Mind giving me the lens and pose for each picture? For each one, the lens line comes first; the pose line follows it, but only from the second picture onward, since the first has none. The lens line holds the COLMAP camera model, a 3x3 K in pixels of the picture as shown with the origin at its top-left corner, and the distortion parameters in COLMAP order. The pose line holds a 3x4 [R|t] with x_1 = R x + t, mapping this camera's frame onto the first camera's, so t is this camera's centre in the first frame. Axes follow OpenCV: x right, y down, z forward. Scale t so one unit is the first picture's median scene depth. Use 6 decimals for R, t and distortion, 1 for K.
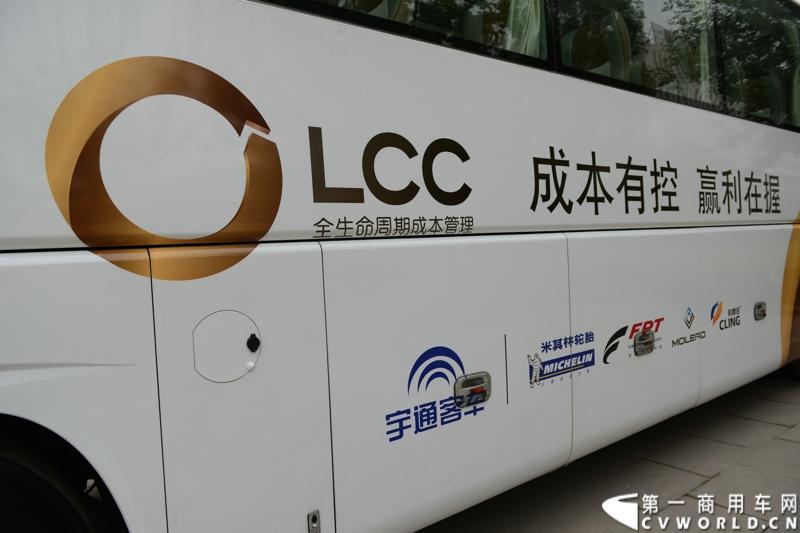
lens RADIAL K [[540.2, 0, 400.6], [0, 540.2, 269.8], [0, 0, 1]] dist [-0.010258, -0.001776]
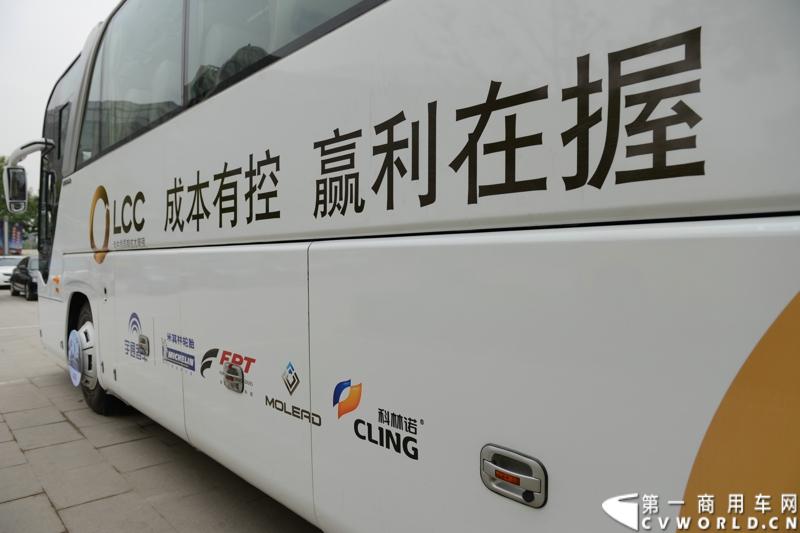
lens RADIAL K [[540.2, 0, 401.7], [0, 540.2, 266.0], [0, 0, 1]] dist [-0.010258, -0.001776]
pose [[0.101951, 0.068964, -0.992396, 1.342800], [-0.030364, 0.997345, 0.066188, -0.107733], [0.994326, 0.023385, 0.103774, 1.194125]]
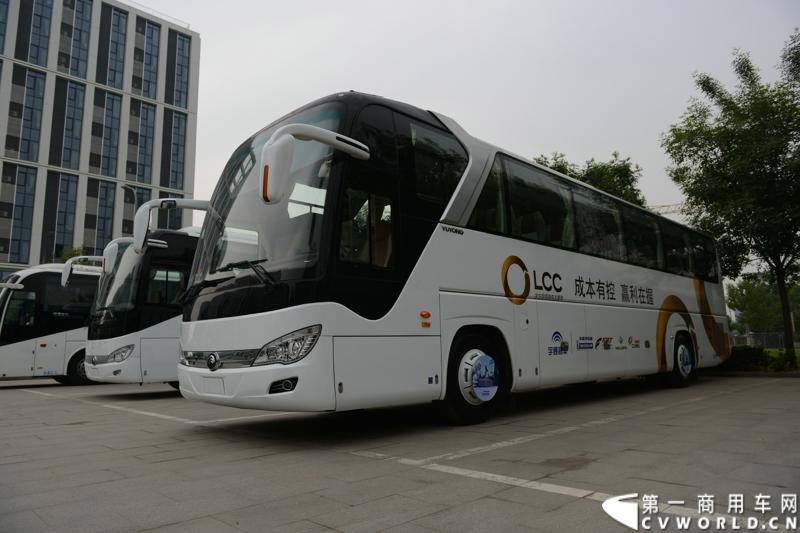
lens RADIAL K [[540.2, 0, 399.5], [0, 540.2, 264.4], [0, 0, 1]] dist [-0.010258, -0.001776]
pose [[0.990350, 0.053109, 0.128012, -1.018672], [-0.027337, 0.980373, -0.195245, 0.306081], [-0.135868, 0.189861, 0.972364, -1.695796]]
